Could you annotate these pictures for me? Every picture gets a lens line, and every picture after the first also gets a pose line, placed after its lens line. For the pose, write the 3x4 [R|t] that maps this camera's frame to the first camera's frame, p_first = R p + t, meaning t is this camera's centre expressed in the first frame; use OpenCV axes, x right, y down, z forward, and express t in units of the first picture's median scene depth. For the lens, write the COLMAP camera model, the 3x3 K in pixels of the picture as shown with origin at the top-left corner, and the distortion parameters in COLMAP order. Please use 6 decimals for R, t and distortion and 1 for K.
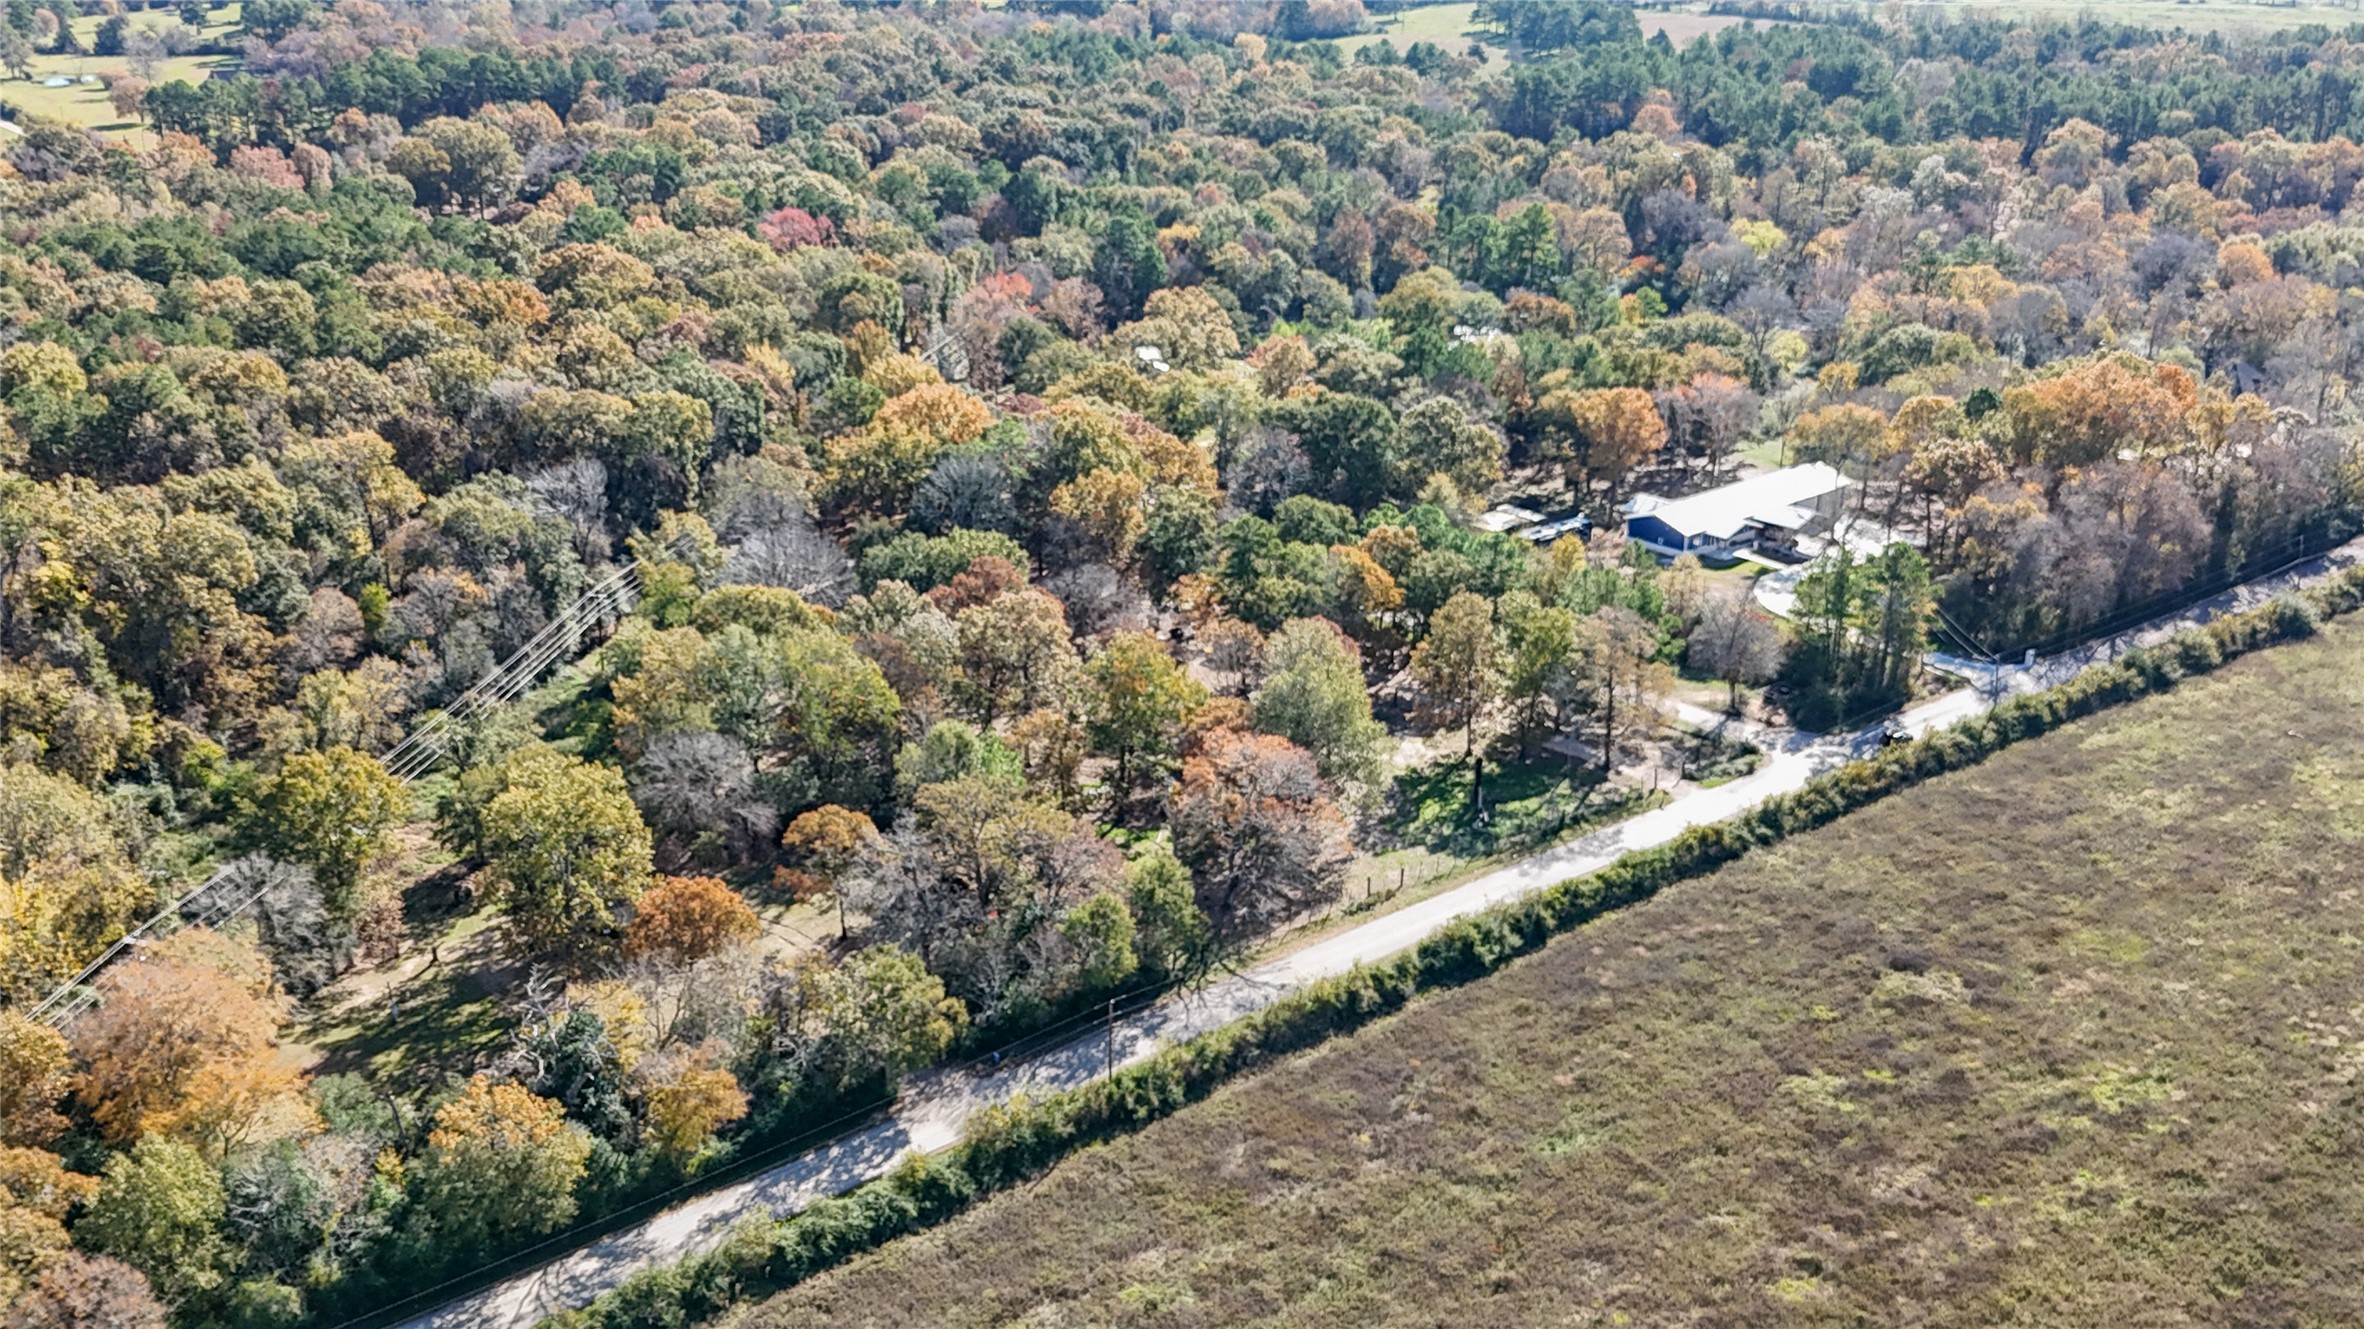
lens RADIAL K [[2376.0, 0, 1168.9], [0, 2376.0, 648.7], [0, 0, 1]] dist [0.051192, 0.000000]
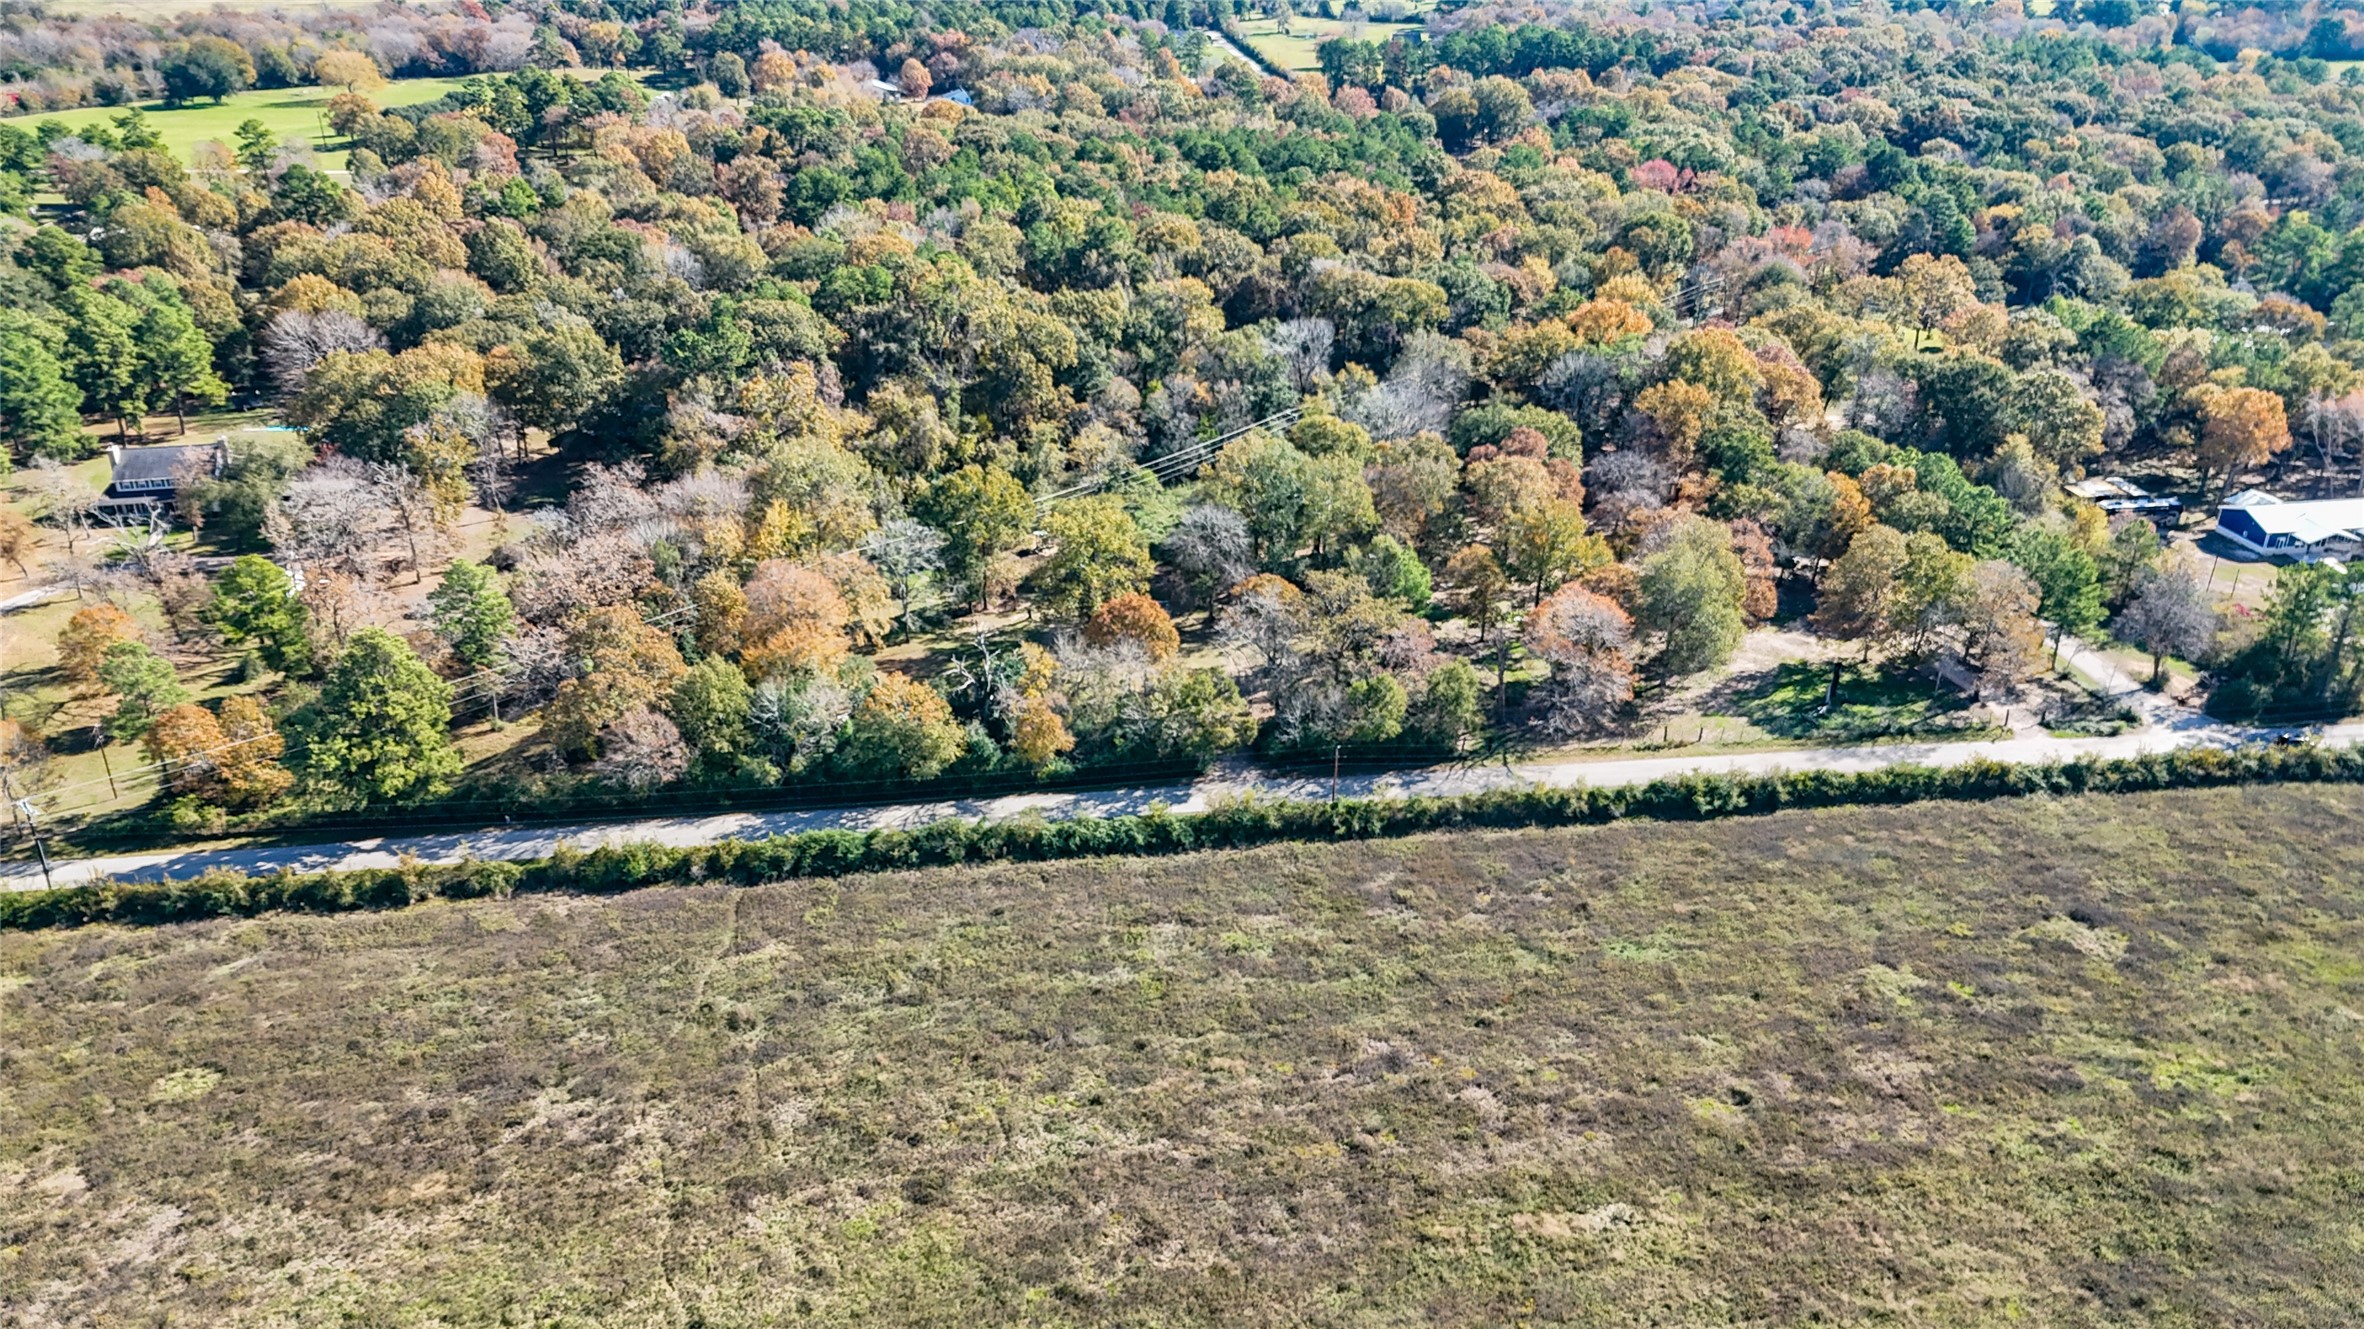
lens RADIAL K [[1729.8, 0, 1165.2], [0, 1729.8, 679.2], [0, 0, 1]] dist [0.066437, -0.060196]
pose [[0.838911, 0.241899, -0.487558, 0.276770], [-0.188305, 0.969481, 0.156997, -0.019494], [0.510655, -0.039897, 0.858859, 0.075805]]
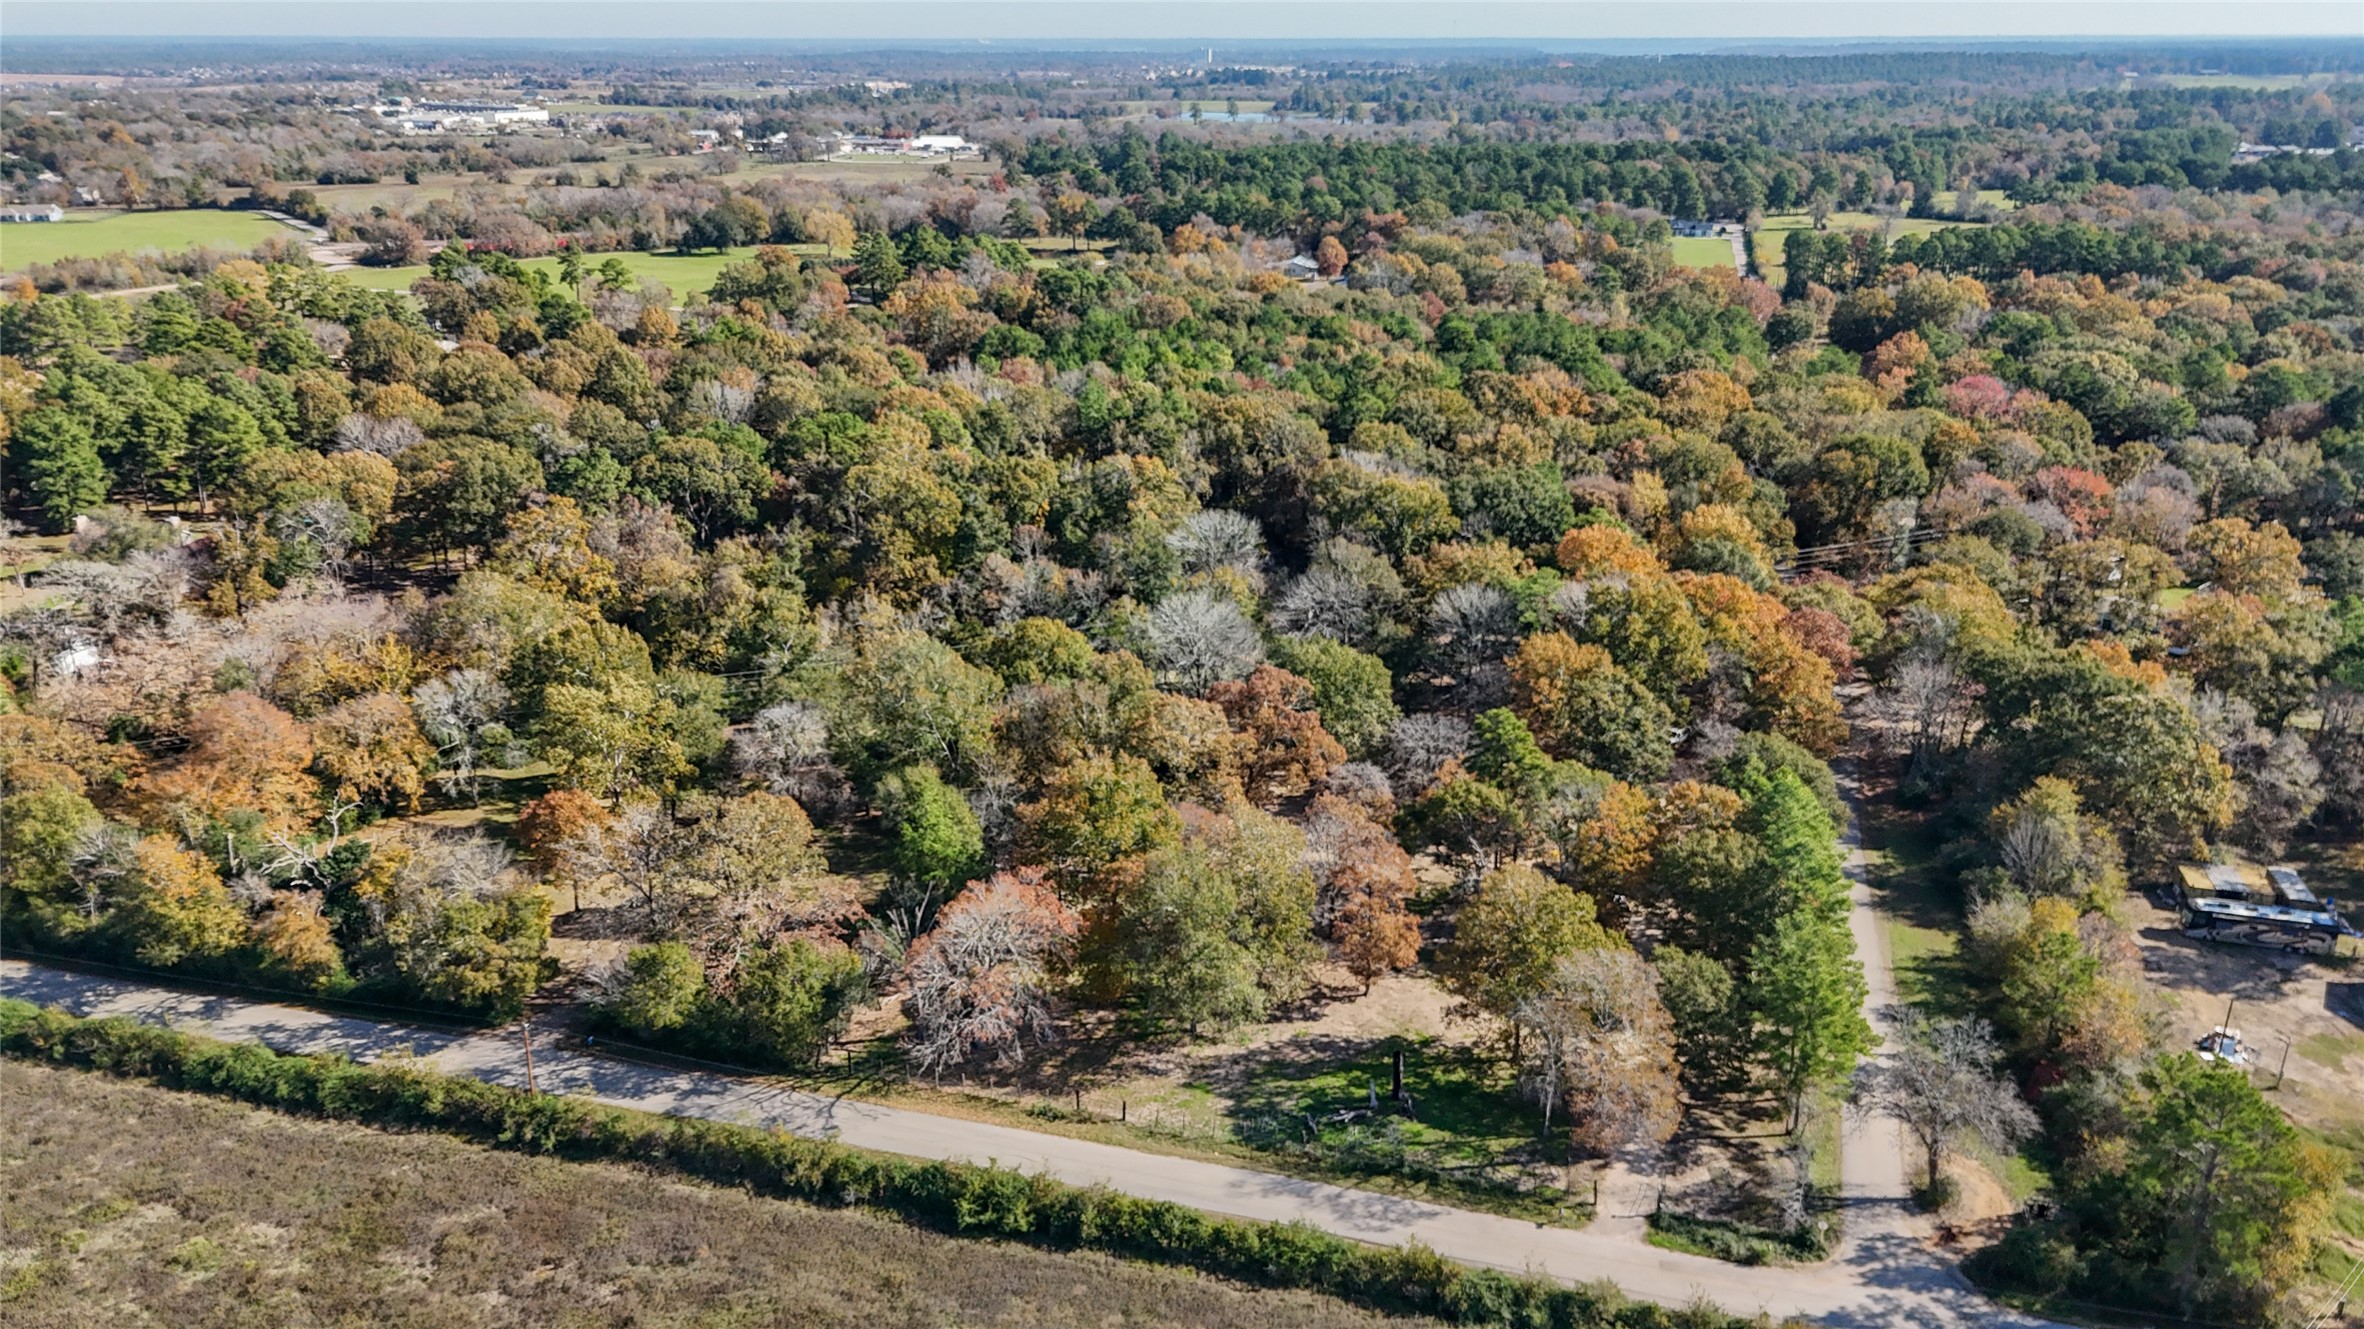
lens RADIAL K [[1729.8, 0, 1177.2], [0, 1729.8, 671.2], [0, 0, 1]] dist [0.066437, -0.060196]
pose [[0.551582, 0.283707, -0.784390, 0.523944], [-0.282001, 0.948434, 0.144737, -0.144589], [0.785005, 0.141364, 0.603144, 0.559637]]
